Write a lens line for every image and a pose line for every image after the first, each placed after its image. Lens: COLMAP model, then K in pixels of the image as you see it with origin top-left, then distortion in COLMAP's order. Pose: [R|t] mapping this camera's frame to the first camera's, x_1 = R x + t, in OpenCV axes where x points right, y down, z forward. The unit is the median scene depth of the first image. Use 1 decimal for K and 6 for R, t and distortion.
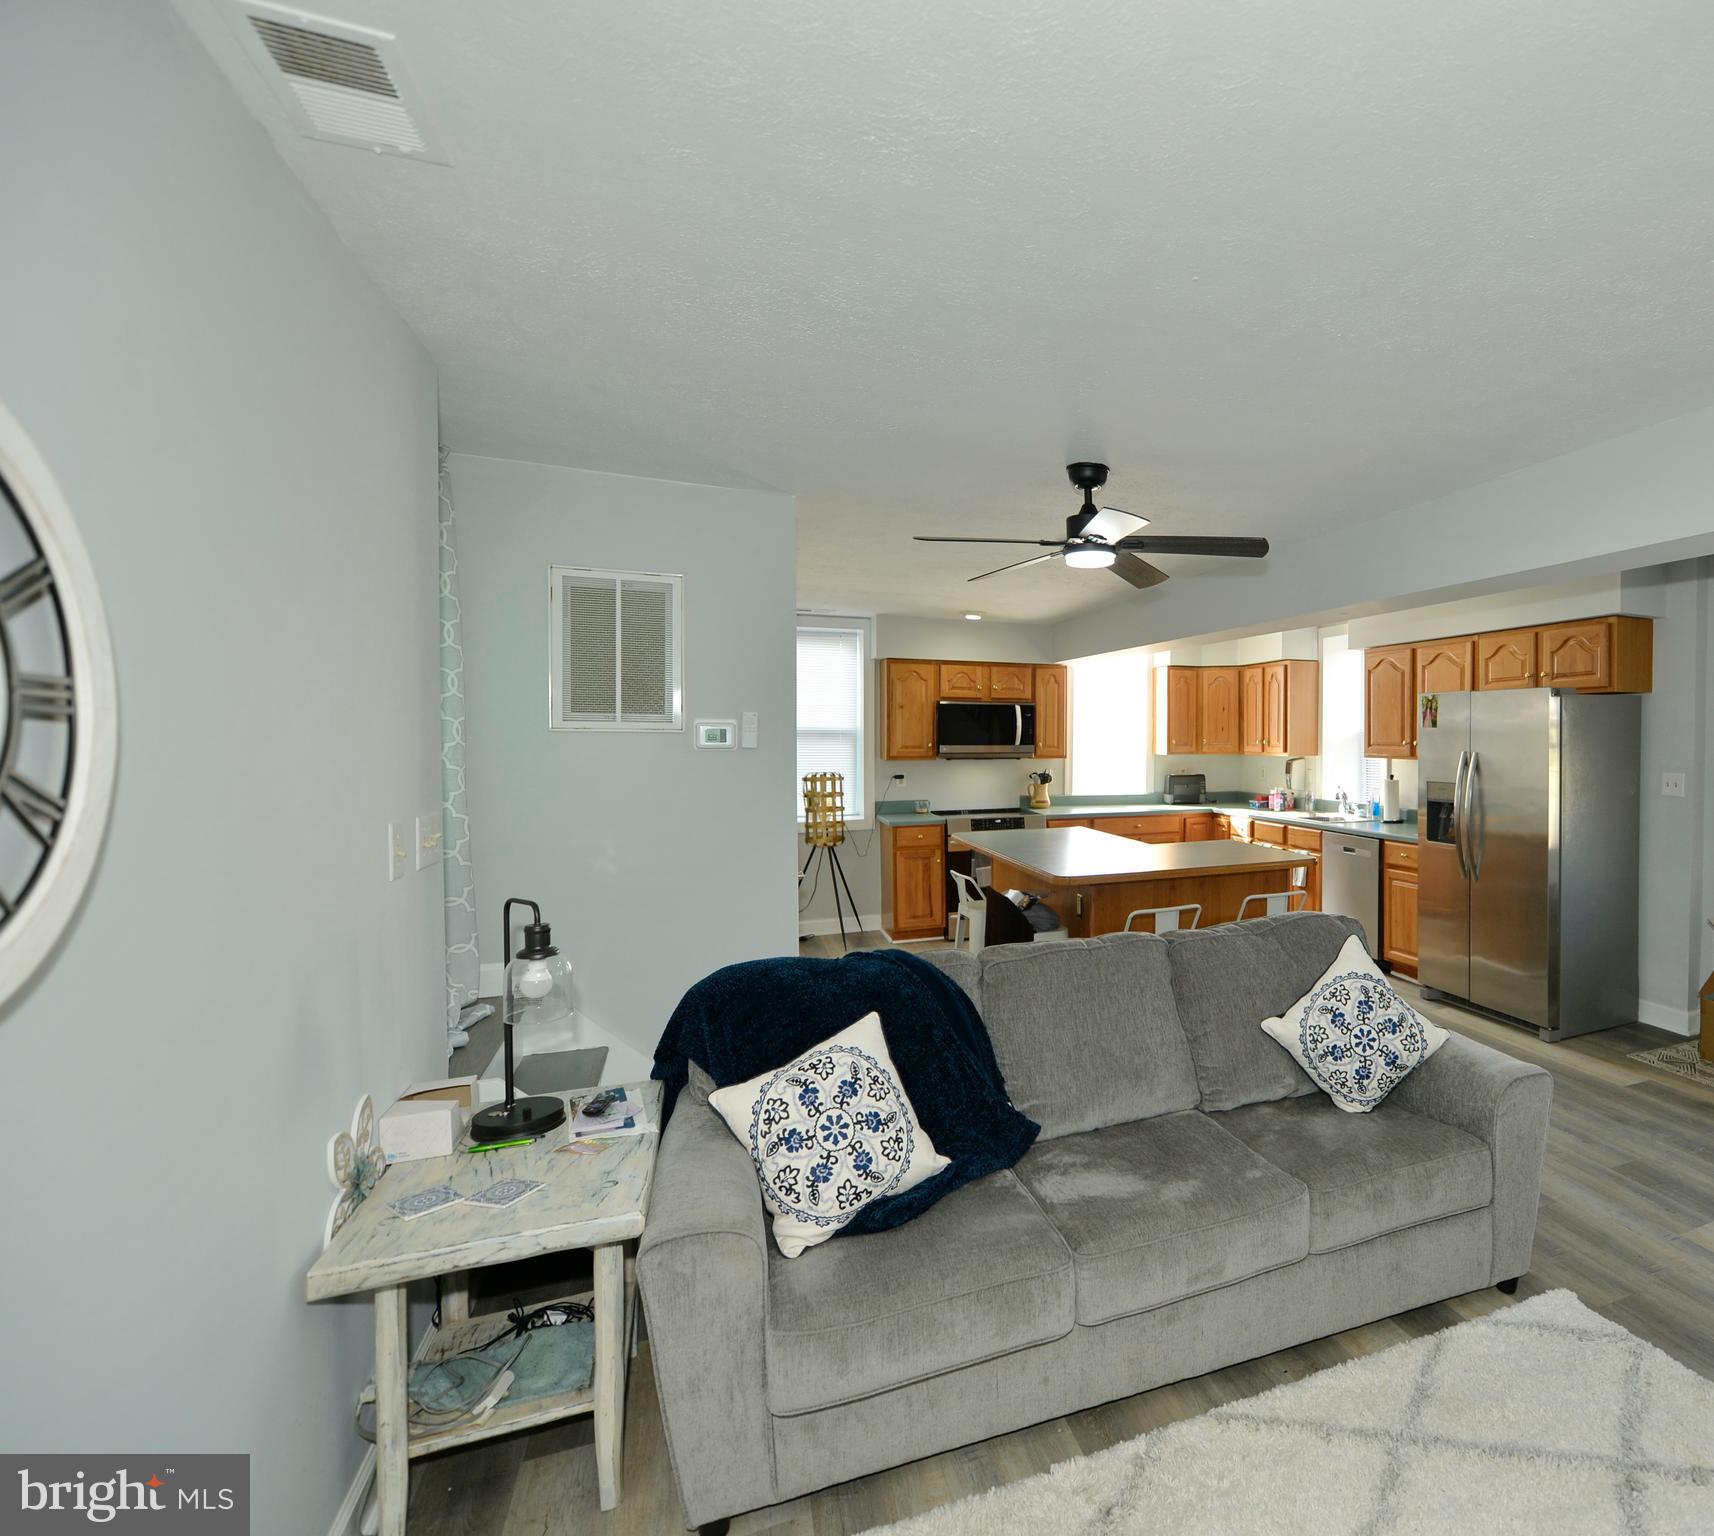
lens RADIAL K [[1187.5, 0, 857.8], [0, 1187.5, 766.0], [0, 0, 1]] dist [-0.001518, -0.000088]
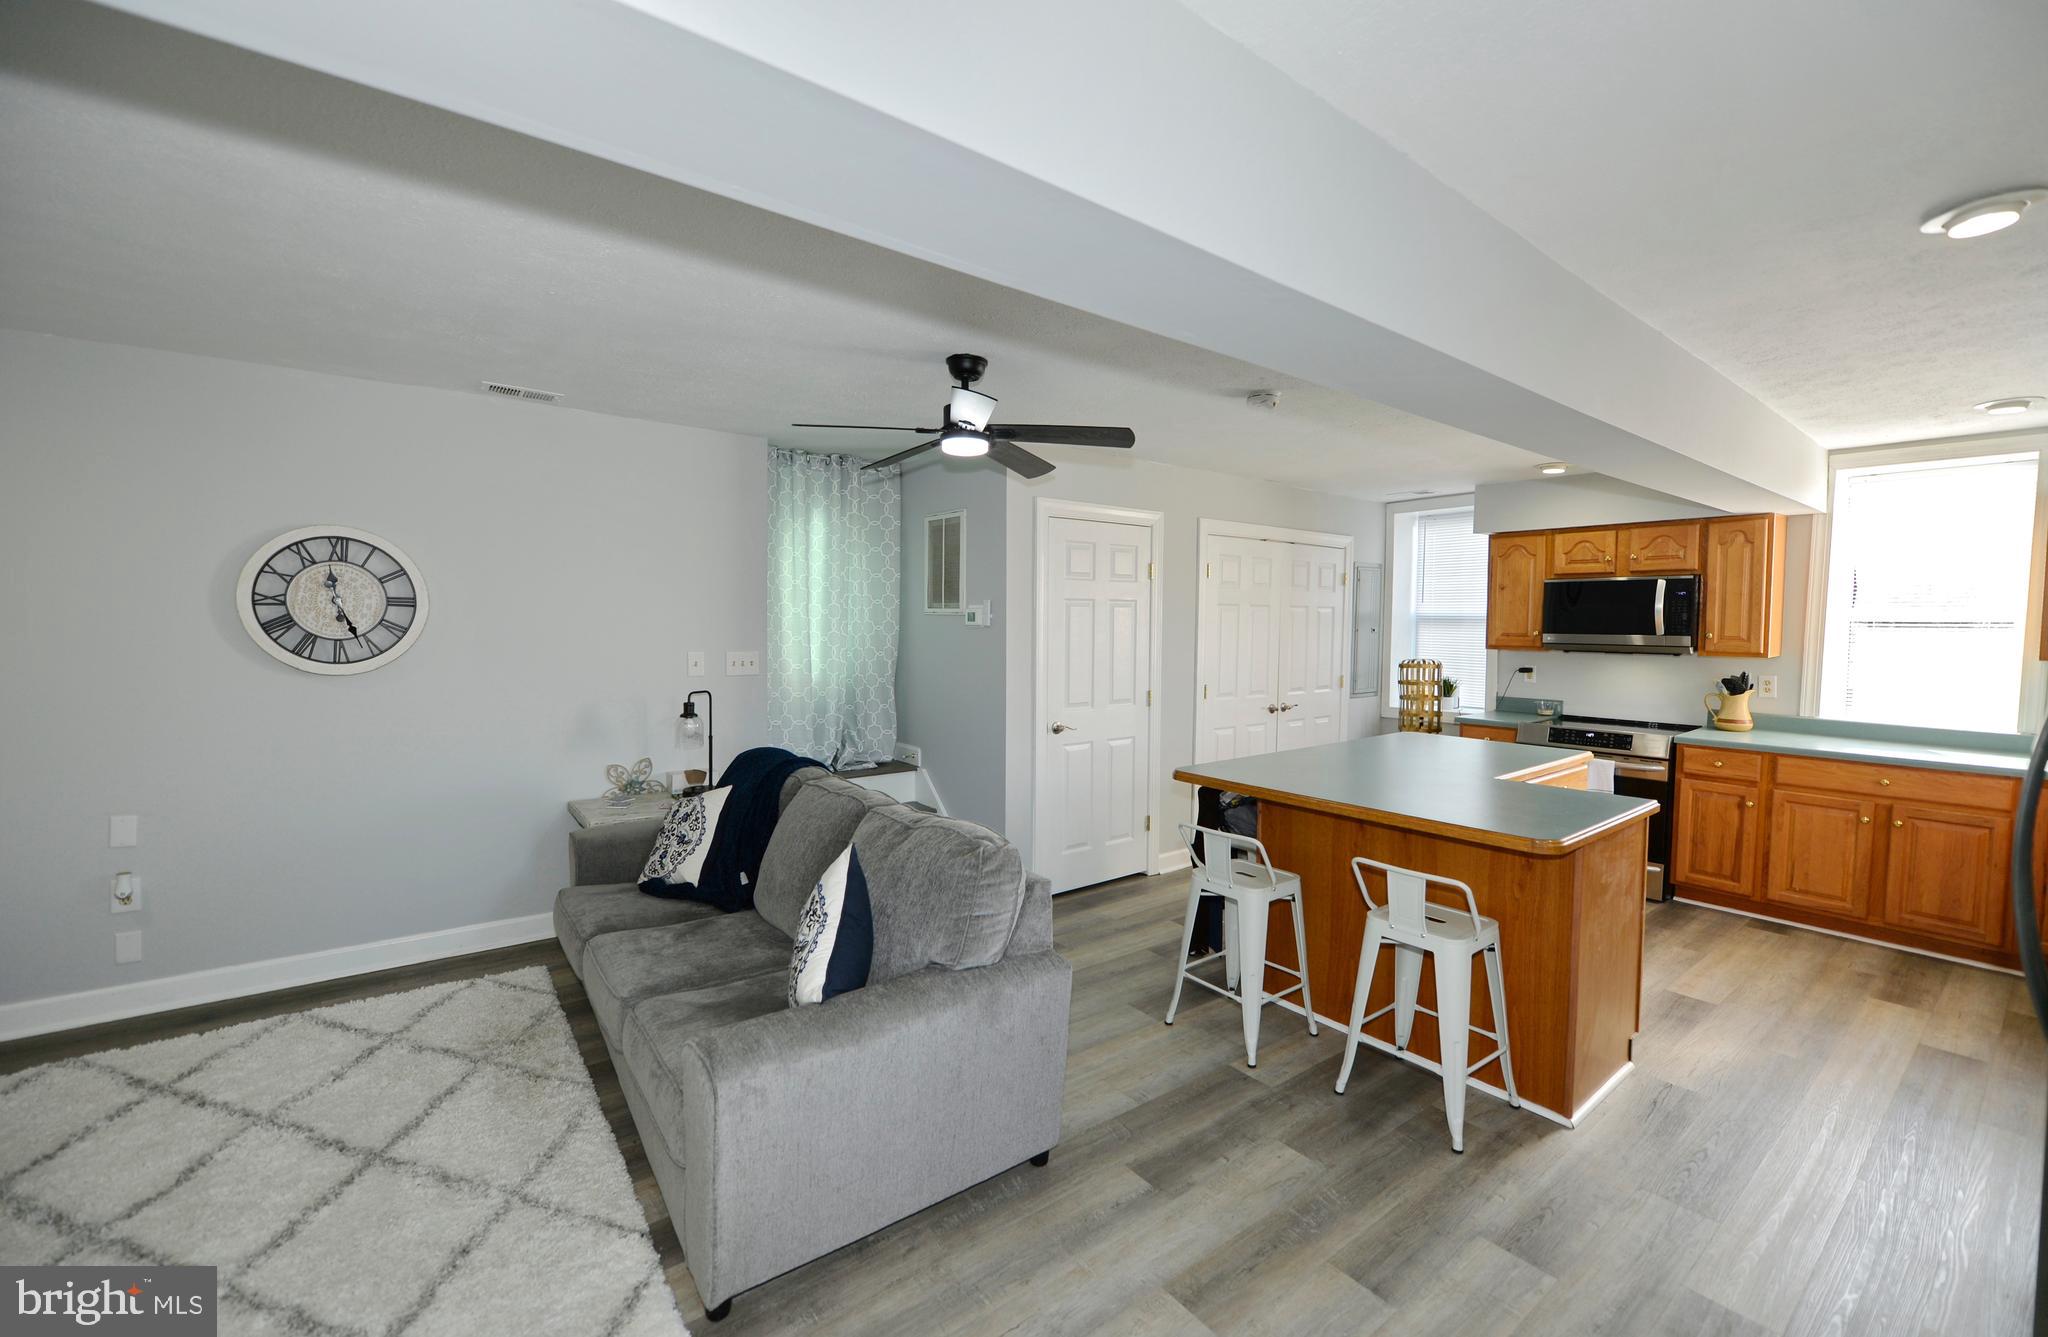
lens RADIAL K [[840.7, 0, 1024.7], [0, 840.7, 656.9], [0, 0, 1]] dist [-0.017159, -0.000111]
pose [[0.206214, 0.041424, -0.977630, 0.556652], [-0.033153, 0.998826, 0.035329, -0.009983], [0.977945, 0.025126, 0.207345, 0.530527]]
